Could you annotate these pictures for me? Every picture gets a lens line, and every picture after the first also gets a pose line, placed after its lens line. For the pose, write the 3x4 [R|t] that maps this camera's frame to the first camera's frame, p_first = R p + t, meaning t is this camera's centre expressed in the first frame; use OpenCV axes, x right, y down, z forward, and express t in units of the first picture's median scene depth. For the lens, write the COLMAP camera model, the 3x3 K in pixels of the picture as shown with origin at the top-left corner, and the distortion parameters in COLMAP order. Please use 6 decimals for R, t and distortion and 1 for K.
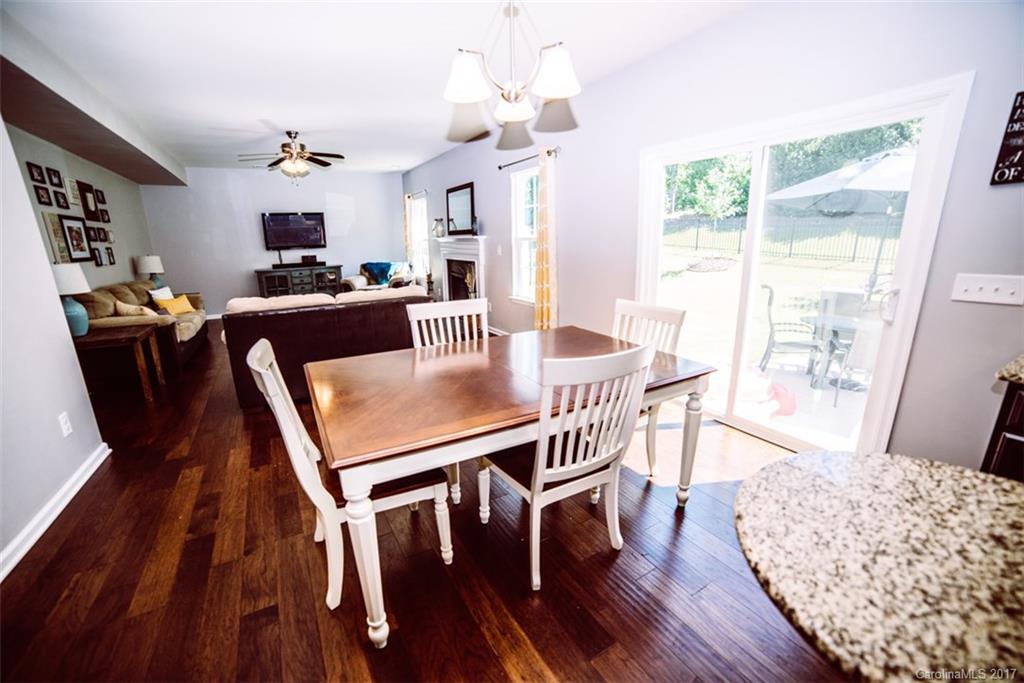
lens RADIAL K [[422.1, 0, 510.2], [0, 422.1, 349.3], [0, 0, 1]] dist [-0.100459, 0.034414]
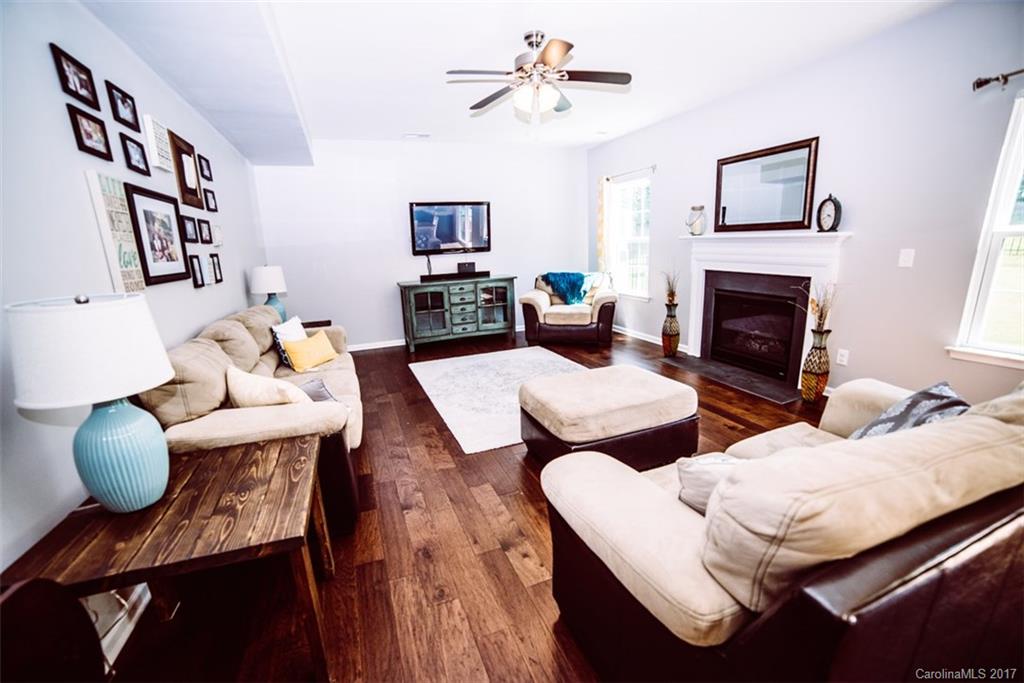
lens RADIAL K [[422.1, 0, 510.2], [0, 422.1, 349.3], [0, 0, 1]] dist [-0.100459, 0.034414]
pose [[0.988732, 0.014261, -0.149017, -0.495609], [-0.015741, 0.999838, -0.008756, -0.118843], [0.148868, 0.011003, 0.988796, 0.476460]]
